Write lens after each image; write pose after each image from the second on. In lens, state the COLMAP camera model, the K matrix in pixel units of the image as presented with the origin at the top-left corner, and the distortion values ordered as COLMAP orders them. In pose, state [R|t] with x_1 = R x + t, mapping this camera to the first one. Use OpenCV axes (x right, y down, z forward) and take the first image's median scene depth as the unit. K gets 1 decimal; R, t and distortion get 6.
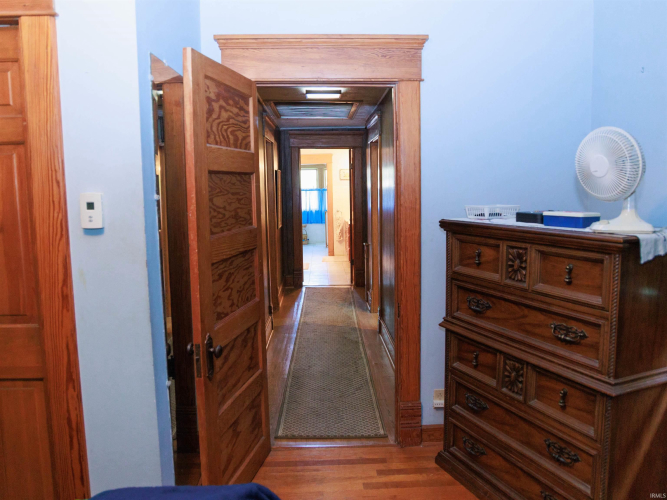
lens RADIAL K [[520.1, 0, 333.5], [0, 520.1, 250.0], [0, 0, 1]] dist [-0.044497, -0.001942]
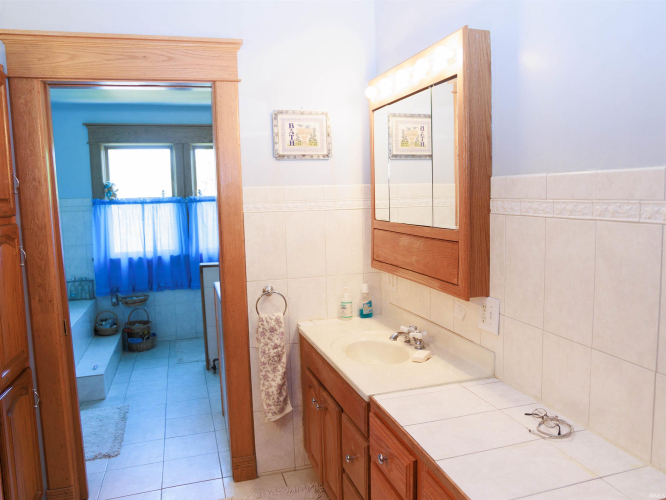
lens RADIAL K [[519.3, 0, 333.0], [0, 519.3, 250.0], [0, 0, 1]] dist [-0.044497, -0.001942]
pose [[0.966293, -0.040705, 0.254205, -0.017224], [0.044244, 0.998987, -0.008218, -0.073495], [-0.253613, 0.019188, 0.967116, 0.624572]]
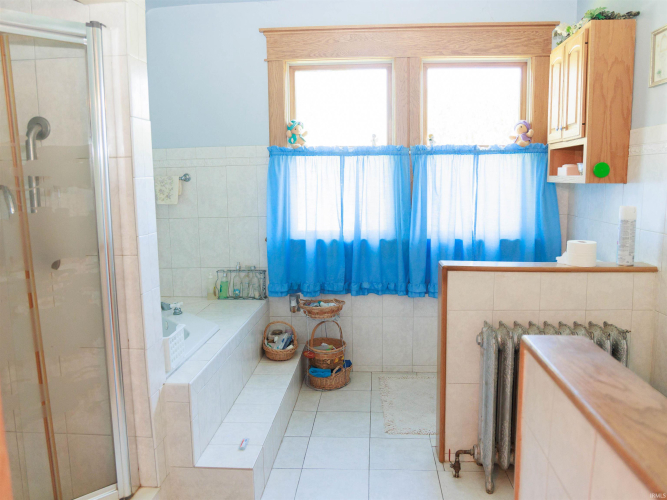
lens RADIAL K [[520.1, 0, 333.5], [0, 520.1, 250.0], [0, 0, 1]] dist [-0.044497, -0.001942]
pose [[0.994002, 0.013849, -0.108485, -0.031050], [-0.010786, 0.999528, 0.028770, -0.079461], [0.108832, -0.027427, 0.993682, 0.775683]]
